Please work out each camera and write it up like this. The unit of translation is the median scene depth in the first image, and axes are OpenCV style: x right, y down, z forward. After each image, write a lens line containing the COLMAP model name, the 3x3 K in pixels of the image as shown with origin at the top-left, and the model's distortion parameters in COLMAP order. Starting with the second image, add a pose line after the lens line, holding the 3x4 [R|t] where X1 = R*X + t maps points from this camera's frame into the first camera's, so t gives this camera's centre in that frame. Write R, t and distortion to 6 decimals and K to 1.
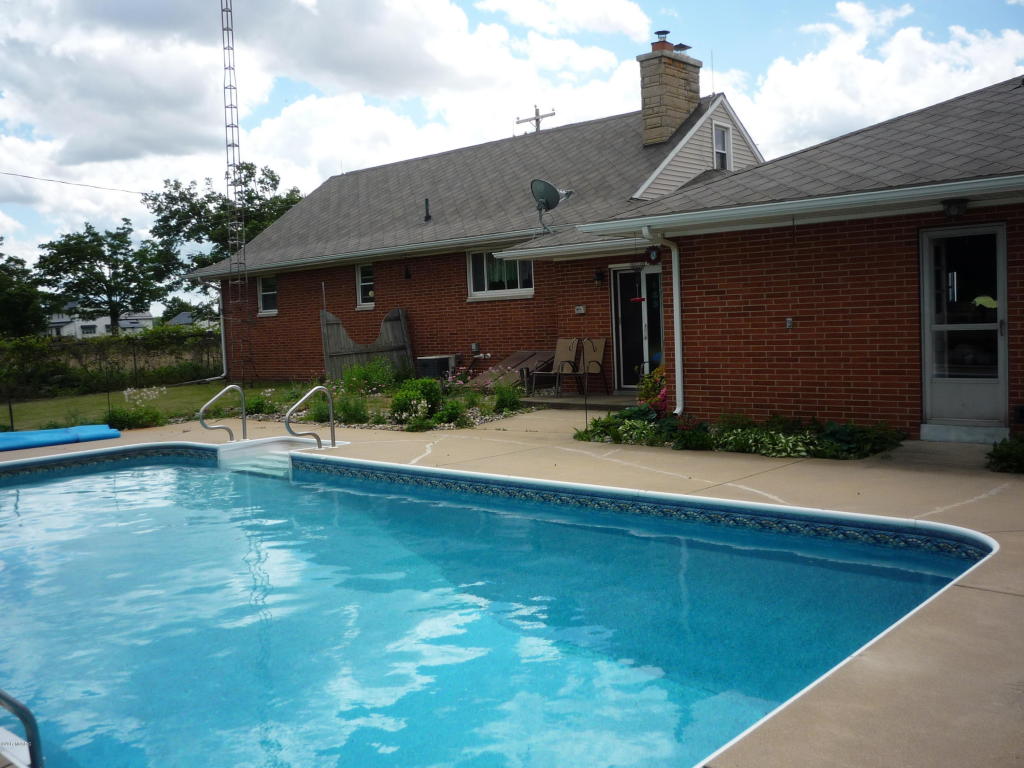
lens RADIAL K [[961.5, 0, 512.8], [0, 961.5, 377.7], [0, 0, 1]] dist [-0.045000, 0.000000]
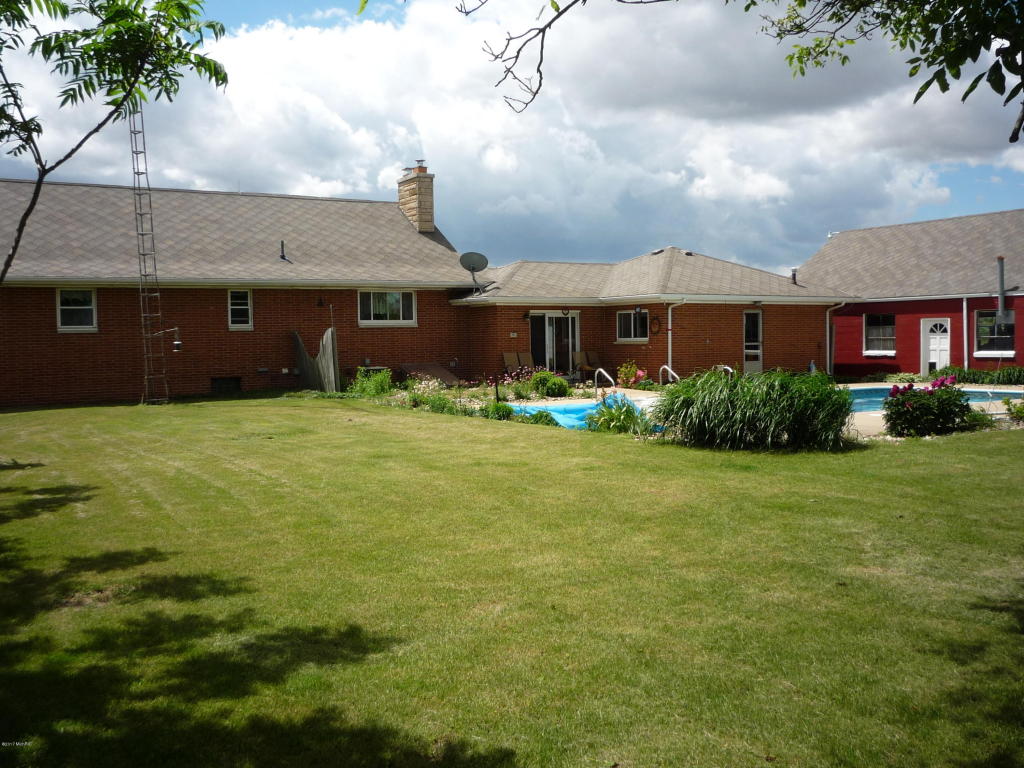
lens RADIAL K [[961.5, 0, 514.0], [0, 961.5, 383.3], [0, 0, 1]] dist [-0.045000, 0.000000]
pose [[0.293796, -0.004255, 0.955859, -1.604969], [0.065584, 0.997723, -0.015717, 0.042634], [-0.953616, 0.067307, 0.293406, 0.518672]]
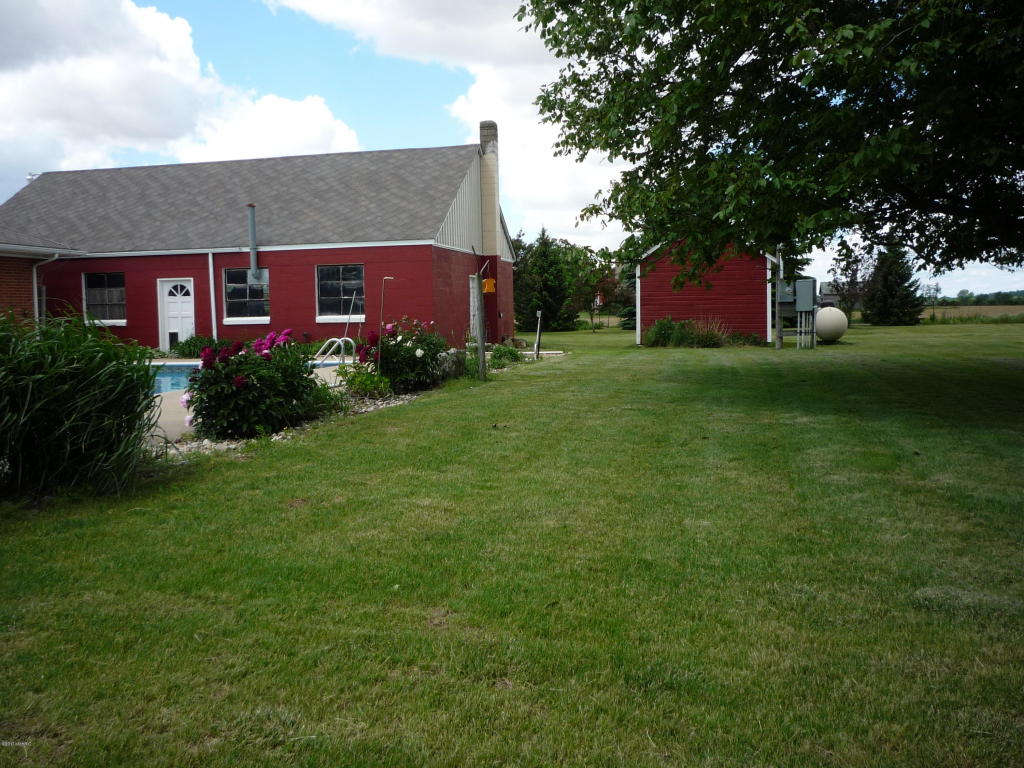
lens RADIAL K [[961.5, 0, 515.2], [0, 961.5, 375.3], [0, 0, 1]] dist [-0.045000, 0.000000]
pose [[-0.478807, -0.007351, 0.877890, -1.230673], [0.096343, 0.993485, 0.060865, 0.052010], [-0.872618, 0.113721, -0.474979, 0.535355]]
